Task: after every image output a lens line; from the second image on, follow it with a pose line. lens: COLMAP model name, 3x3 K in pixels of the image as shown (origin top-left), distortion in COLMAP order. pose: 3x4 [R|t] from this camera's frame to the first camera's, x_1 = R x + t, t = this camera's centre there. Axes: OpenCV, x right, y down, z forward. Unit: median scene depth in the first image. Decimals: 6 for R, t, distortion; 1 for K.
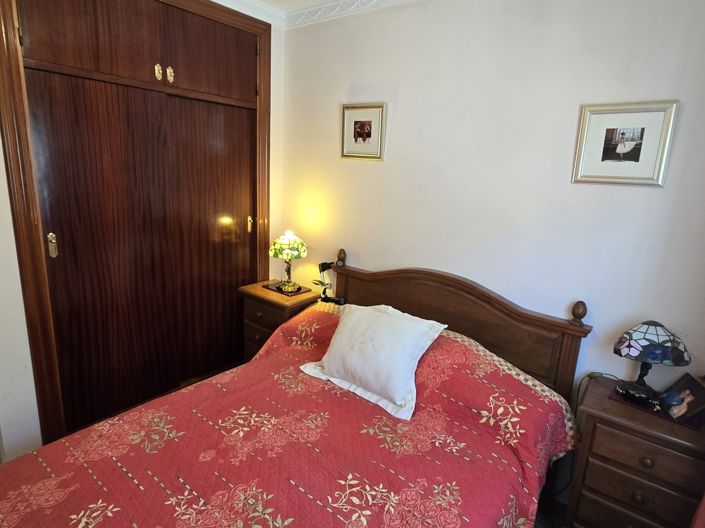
lens RADIAL K [[404.6, 0, 354.3], [0, 404.6, 265.2], [0, 0, 1]] dist [0.000089, -0.004117]
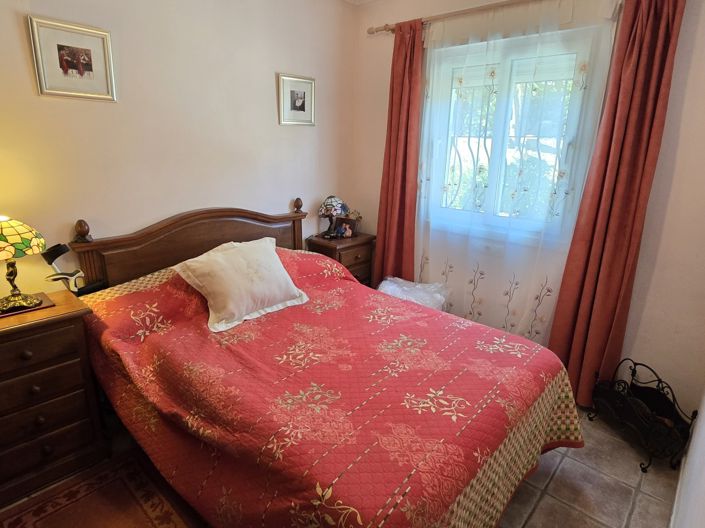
lens RADIAL K [[404.6, 0, 354.5], [0, 404.6, 263.7], [0, 0, 1]] dist [0.000089, -0.004117]
pose [[0.069384, -0.340179, 0.937798, -1.073651], [0.211701, 0.923673, 0.319392, -0.142888], [-0.974868, 0.176372, 0.136105, 0.594189]]
